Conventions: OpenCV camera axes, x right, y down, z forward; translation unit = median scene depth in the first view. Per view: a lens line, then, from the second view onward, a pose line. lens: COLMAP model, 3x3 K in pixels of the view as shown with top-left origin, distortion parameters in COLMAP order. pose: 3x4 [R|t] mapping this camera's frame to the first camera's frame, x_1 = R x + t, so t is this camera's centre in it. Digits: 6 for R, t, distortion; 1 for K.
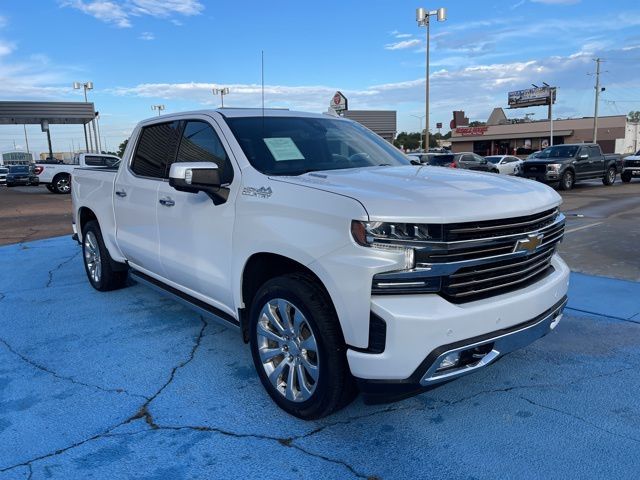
lens RADIAL K [[498.3, 0, 317.7], [0, 498.3, 240.4], [0, 0, 1]] dist [0.072578, -0.098920]
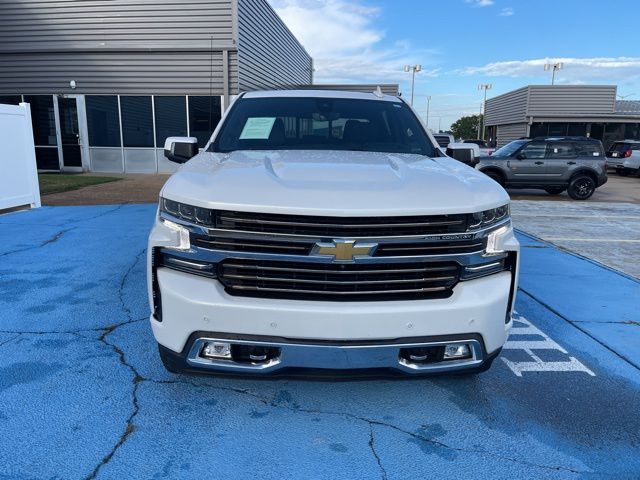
lens RADIAL K [[498.3, 0, 317.7], [0, 498.3, 240.4], [0, 0, 1]] dist [0.072578, -0.098920]
pose [[0.783305, 0.167797, -0.598562, 0.170138], [-0.144966, 0.985640, 0.086600, -0.014755], [0.604498, 0.018937, 0.796382, 0.059299]]
